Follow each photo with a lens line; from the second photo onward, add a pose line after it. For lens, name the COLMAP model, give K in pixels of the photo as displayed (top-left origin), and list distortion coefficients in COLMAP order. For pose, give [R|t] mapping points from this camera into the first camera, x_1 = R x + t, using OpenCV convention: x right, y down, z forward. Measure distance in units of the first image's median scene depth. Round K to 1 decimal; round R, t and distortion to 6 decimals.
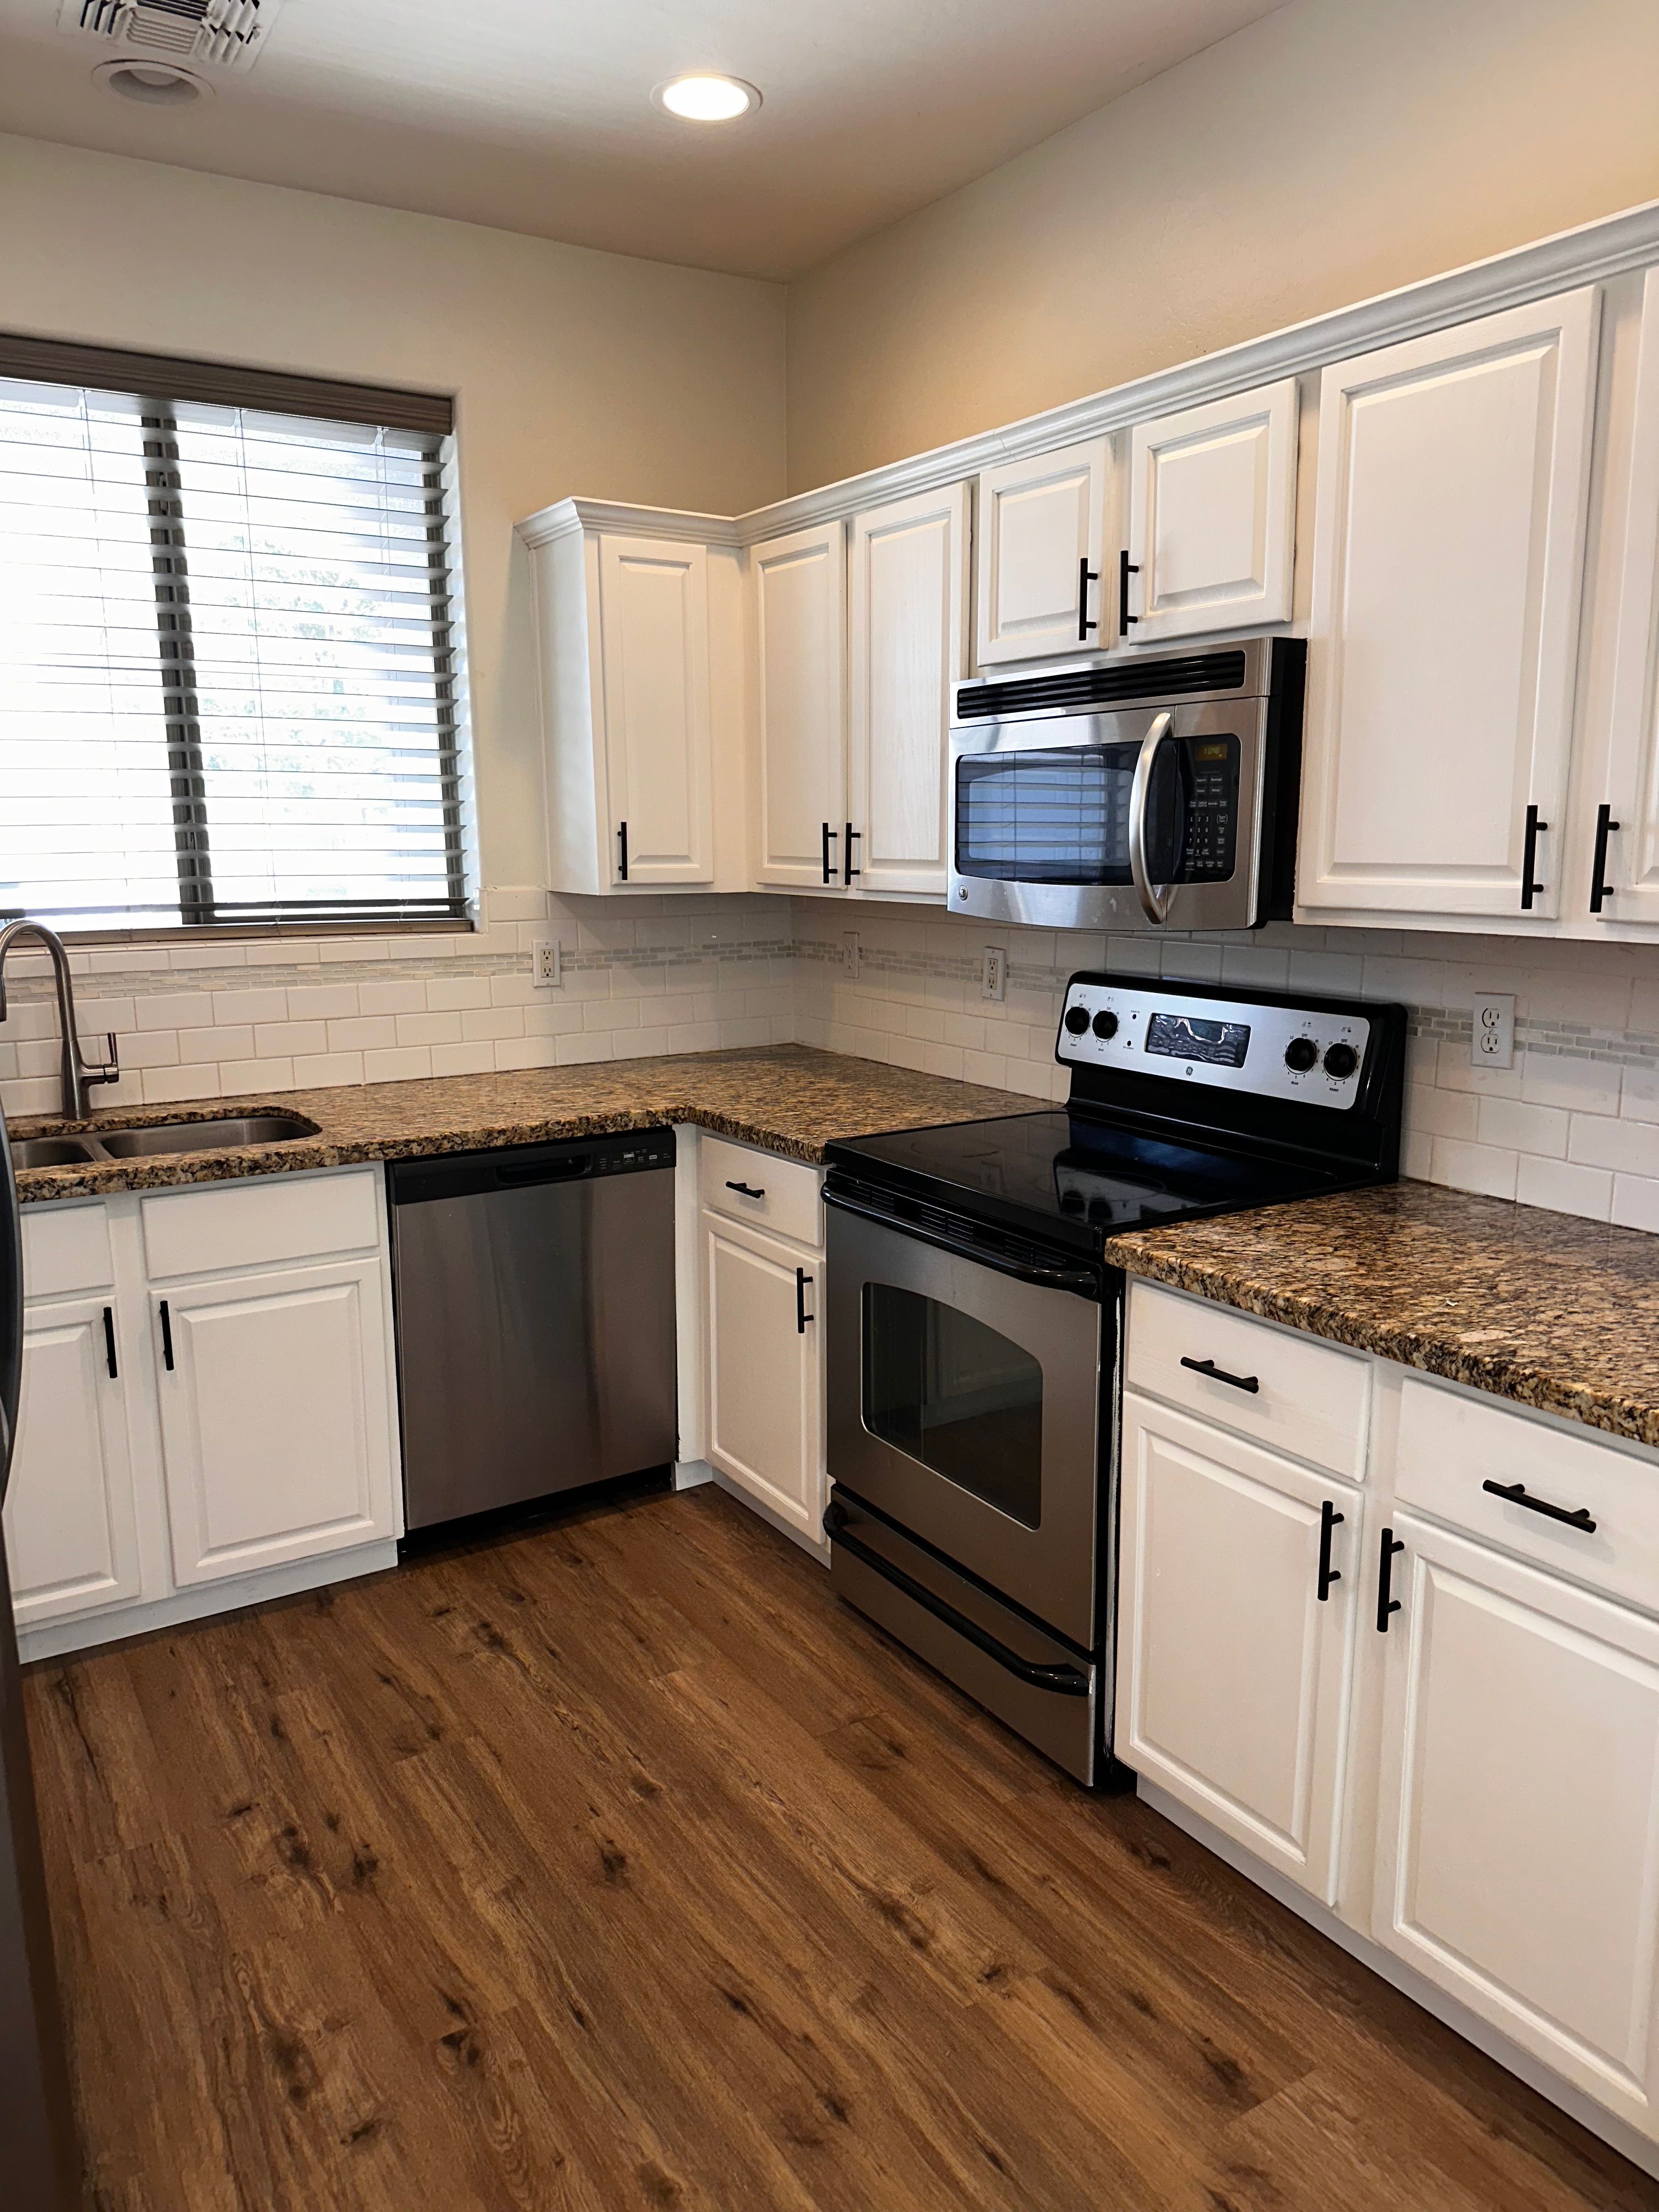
lens RADIAL K [[1584.9, 0, 837.4], [0, 1584.9, 1113.4], [0, 0, 1]] dist [0.040057, -0.036492]
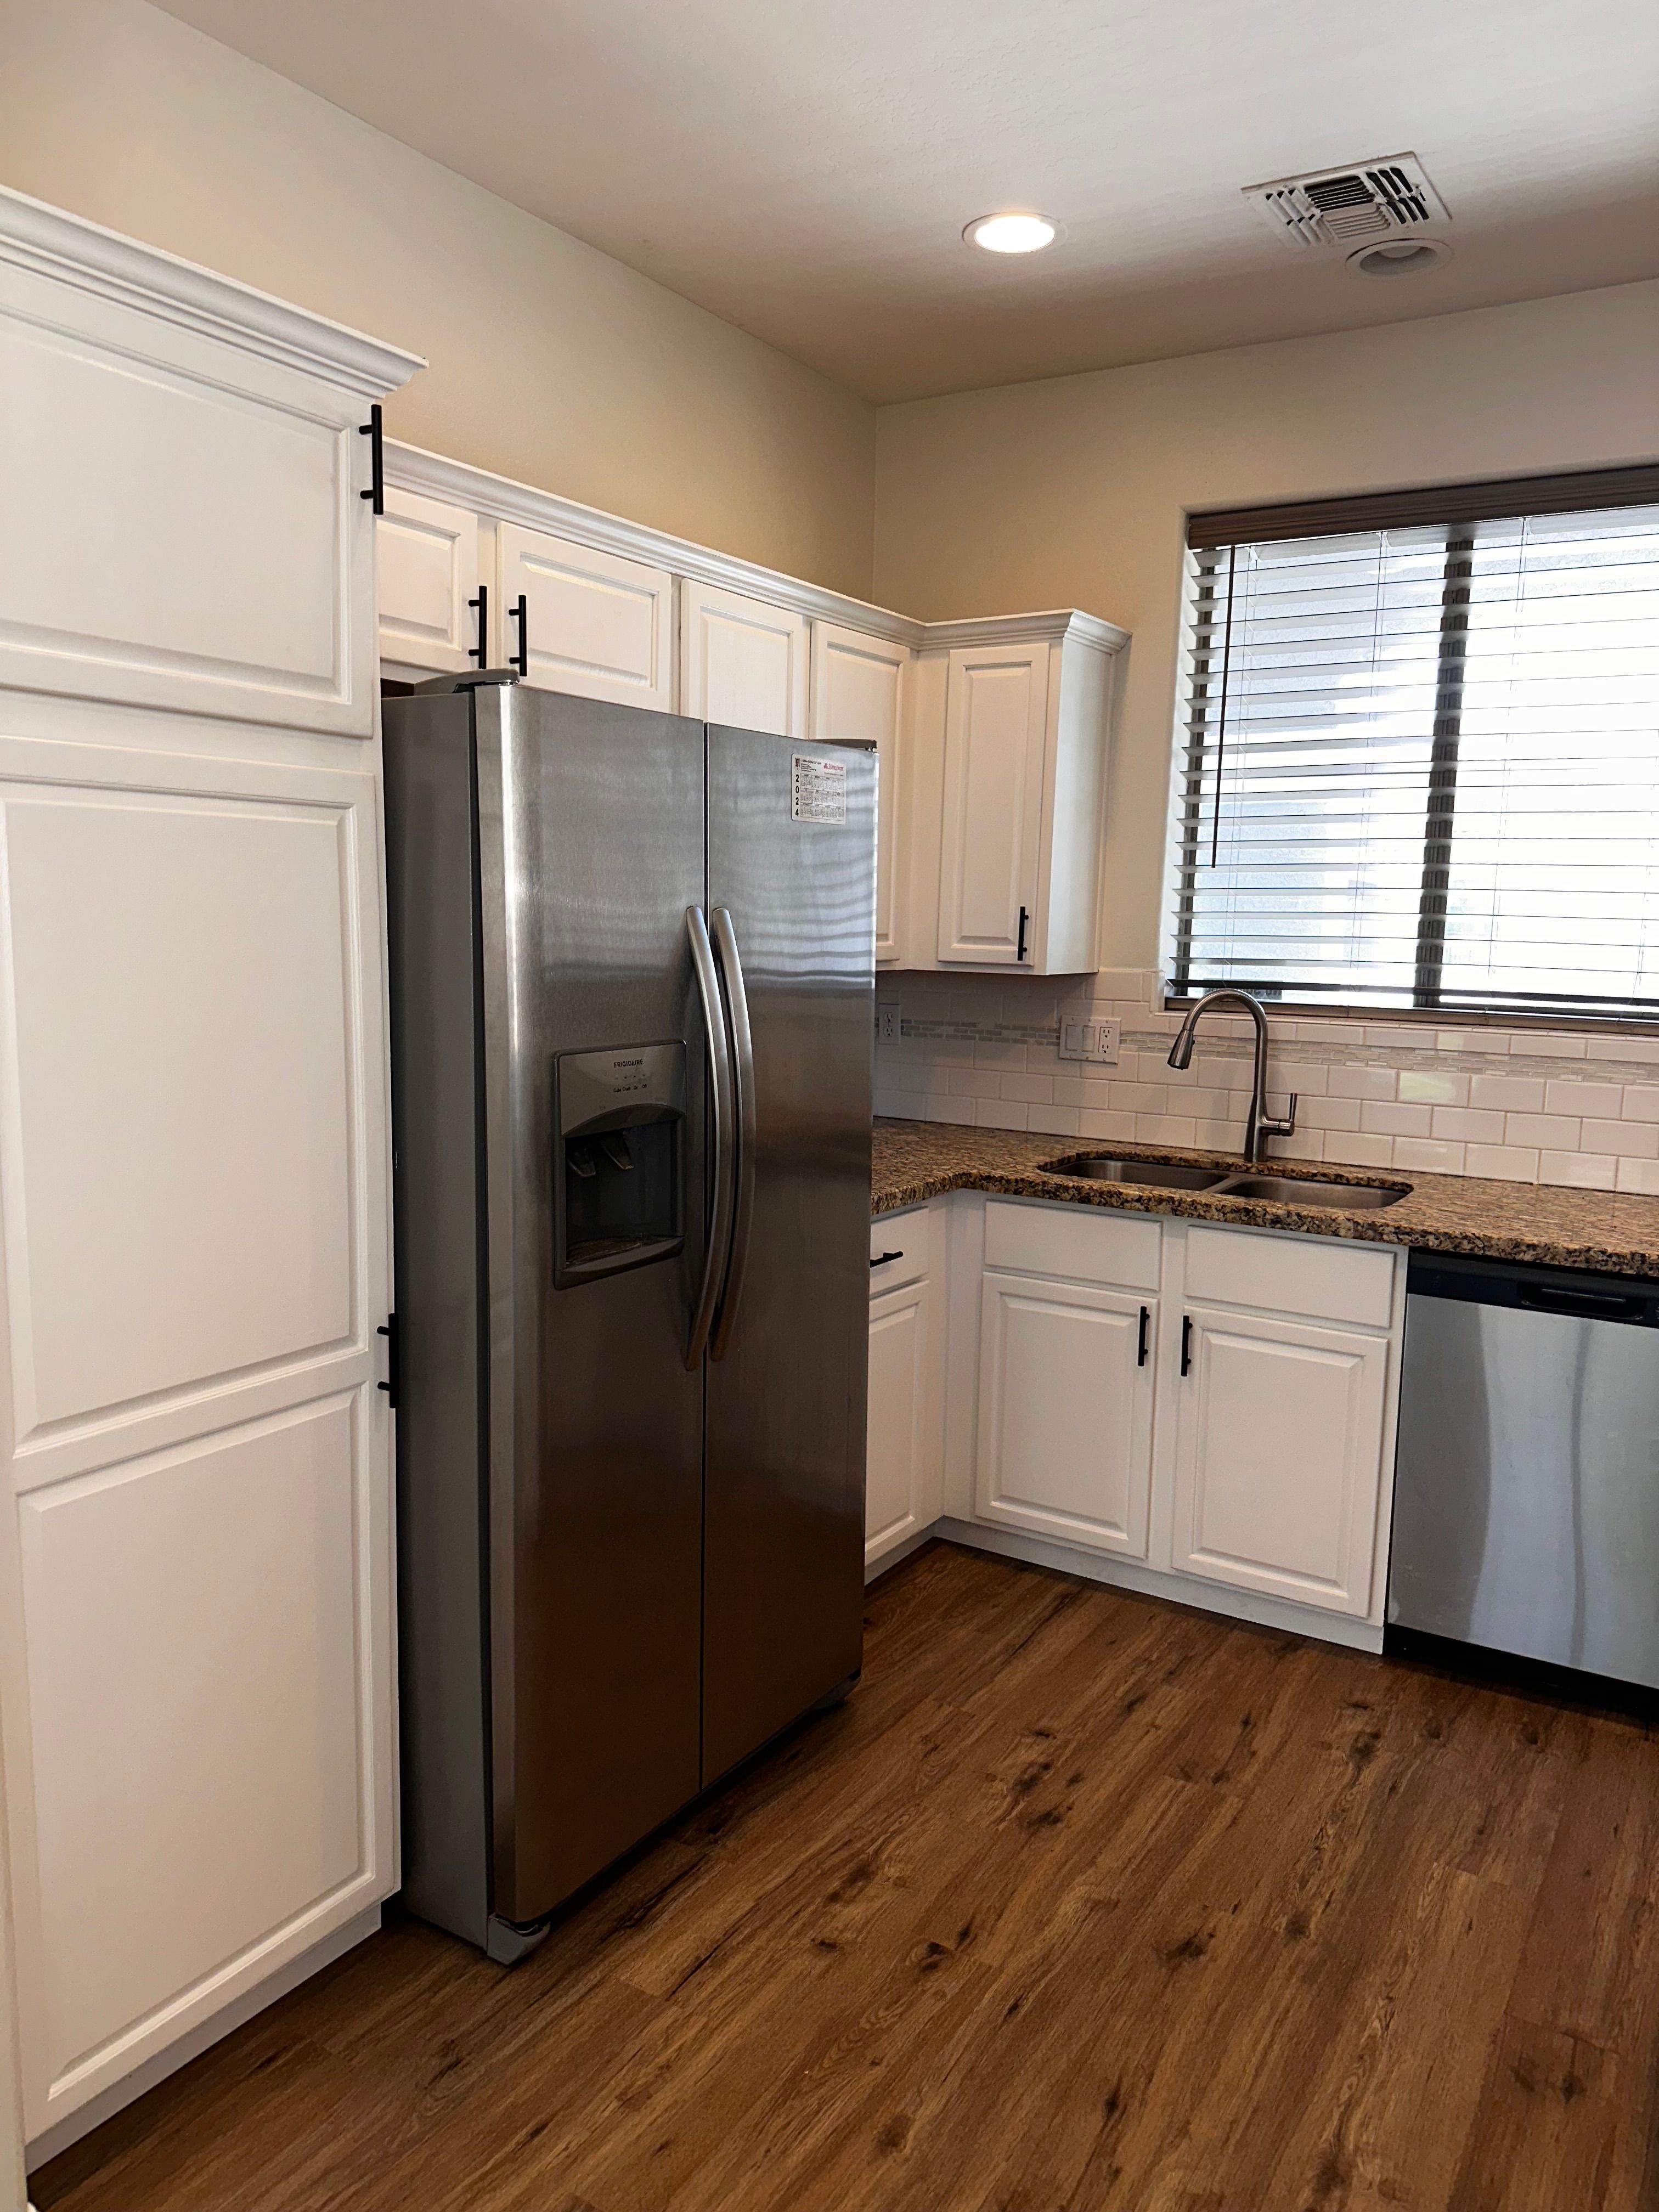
lens RADIAL K [[1584.9, 0, 837.4], [0, 1584.9, 1113.4], [0, 0, 1]] dist [0.040057, -0.036492]
pose [[0.435160, 0.135995, -0.890023, 0.507119], [-0.187903, 0.980477, 0.057945, -0.049846], [0.880527, 0.142023, 0.452218, 0.248035]]
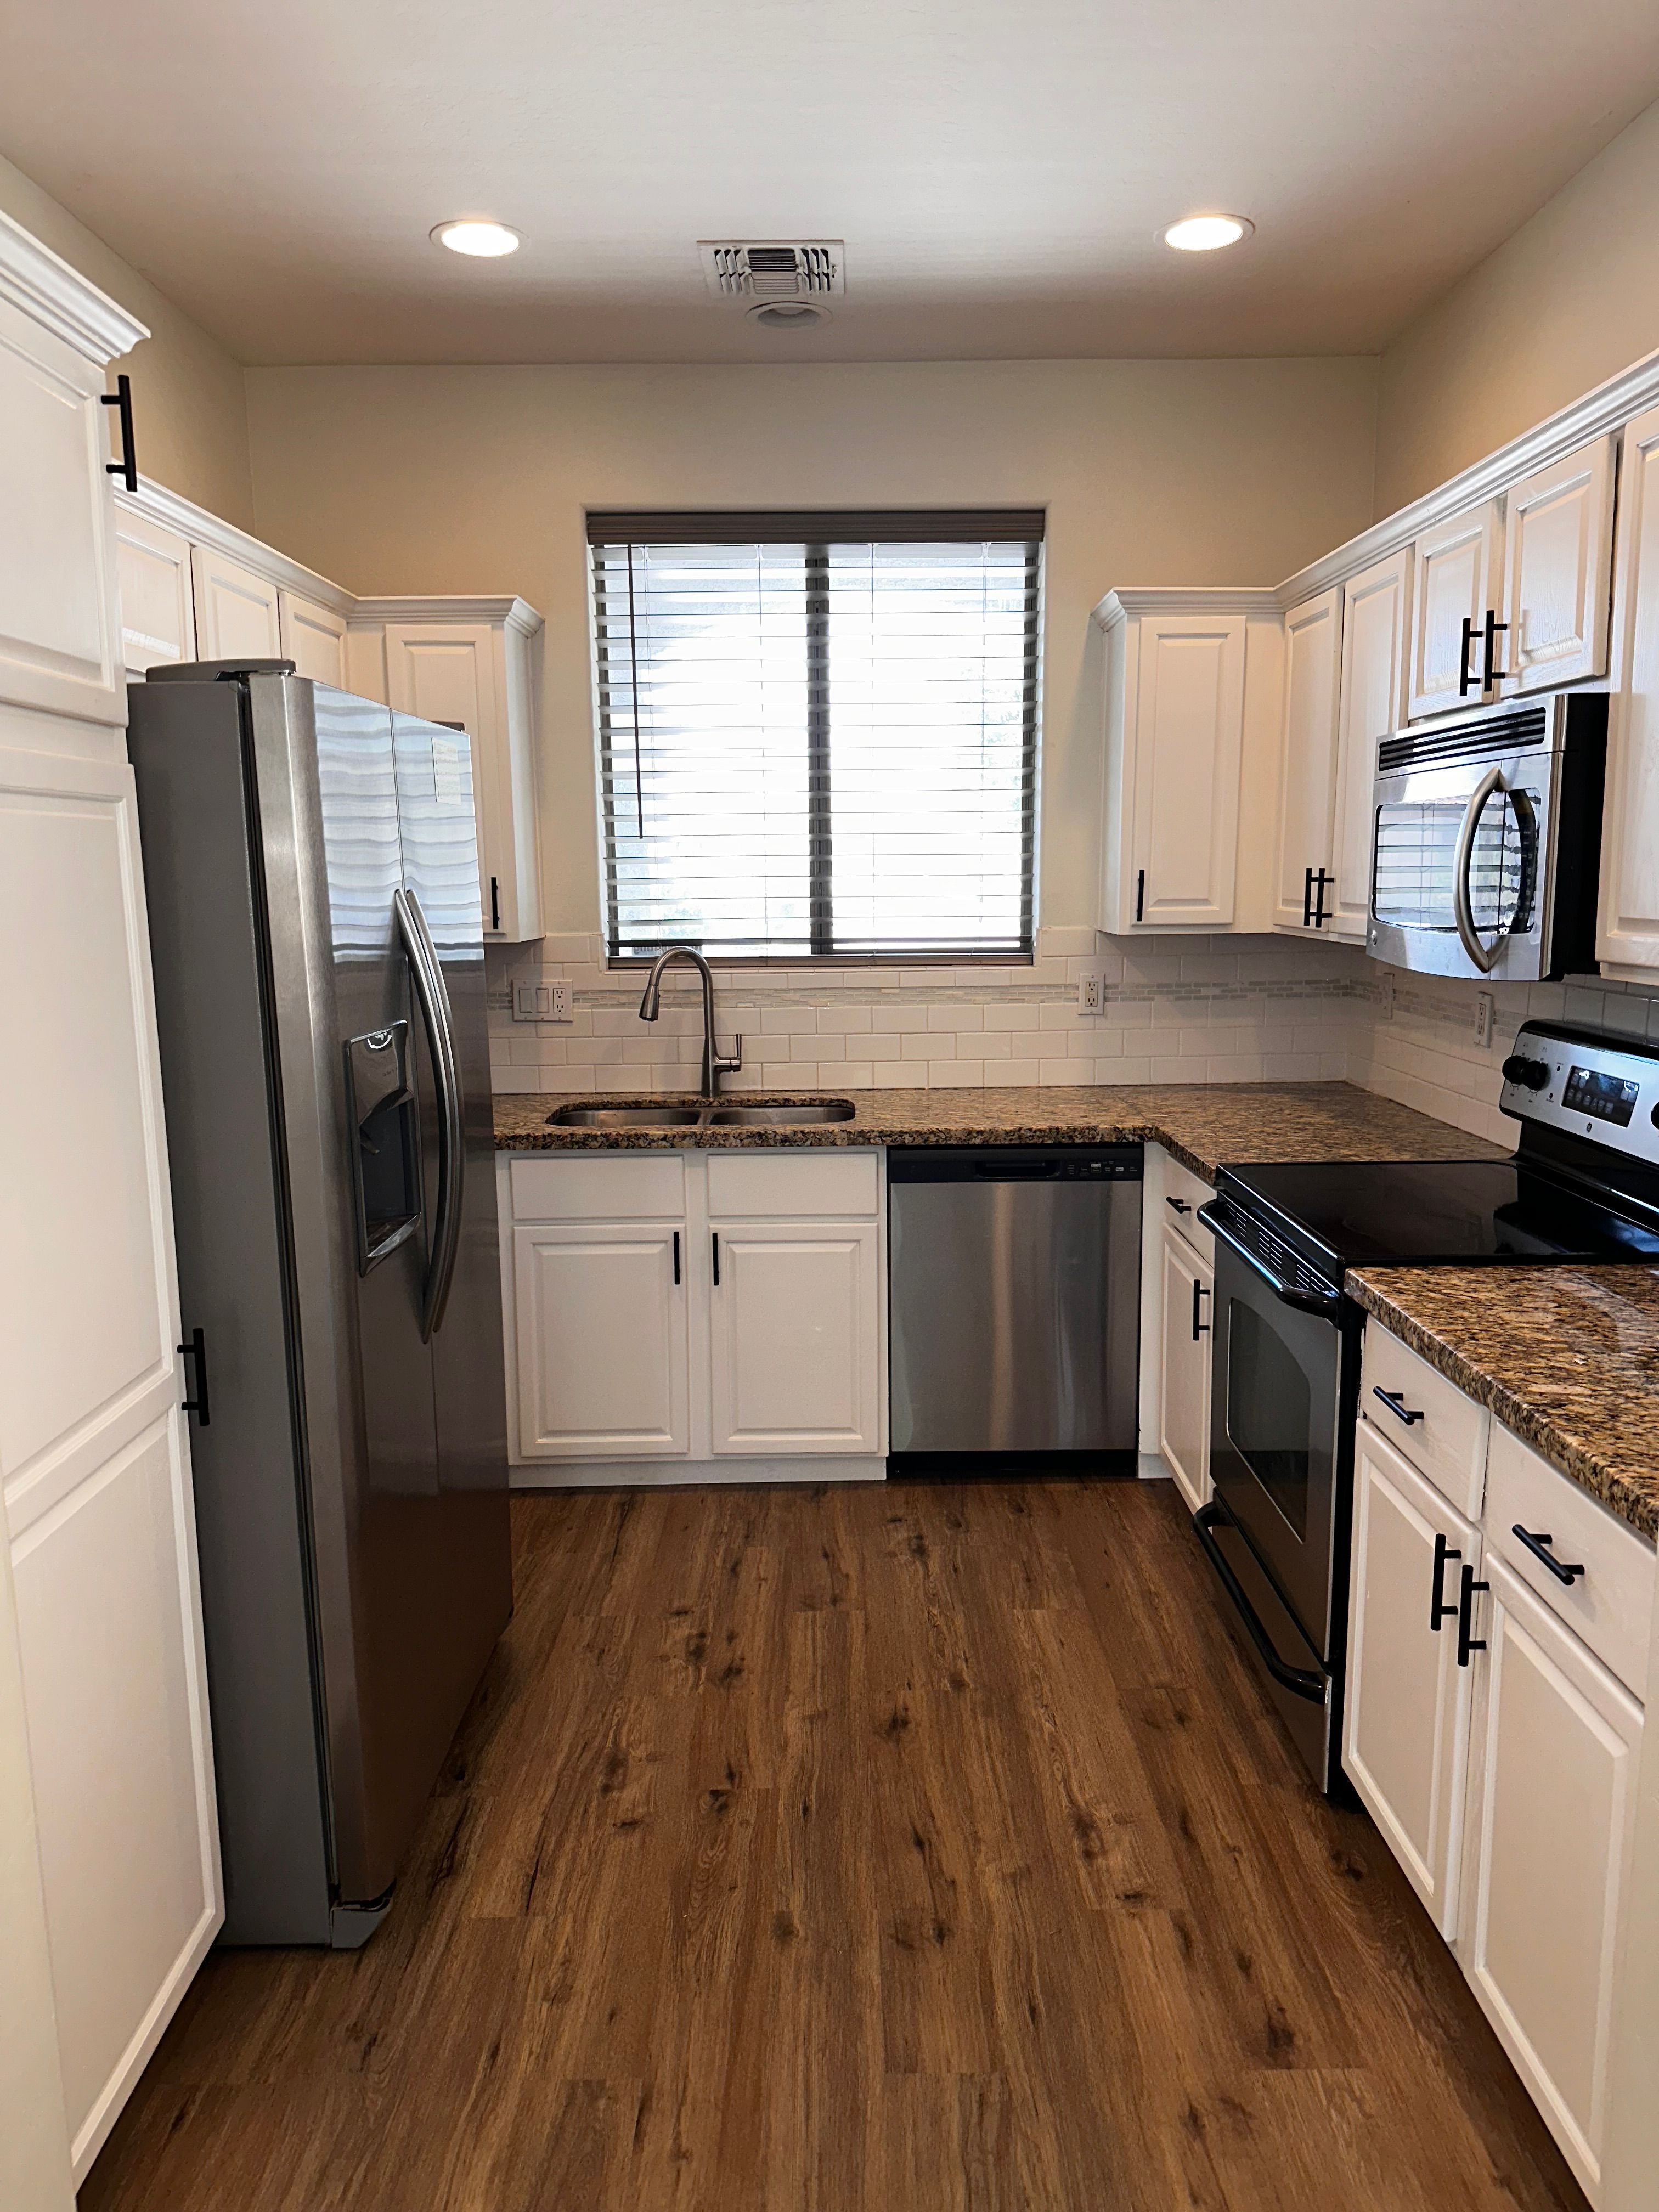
lens RADIAL K [[1573.5, 0, 838.4], [0, 1573.5, 1117.8], [0, 0, 1]] dist [0.068270, -0.087542]
pose [[0.847363, 0.081293, -0.524755, 0.369150], [-0.091082, 0.995817, 0.007191, 0.001987], [0.523144, 0.041702, 0.851223, -0.068925]]
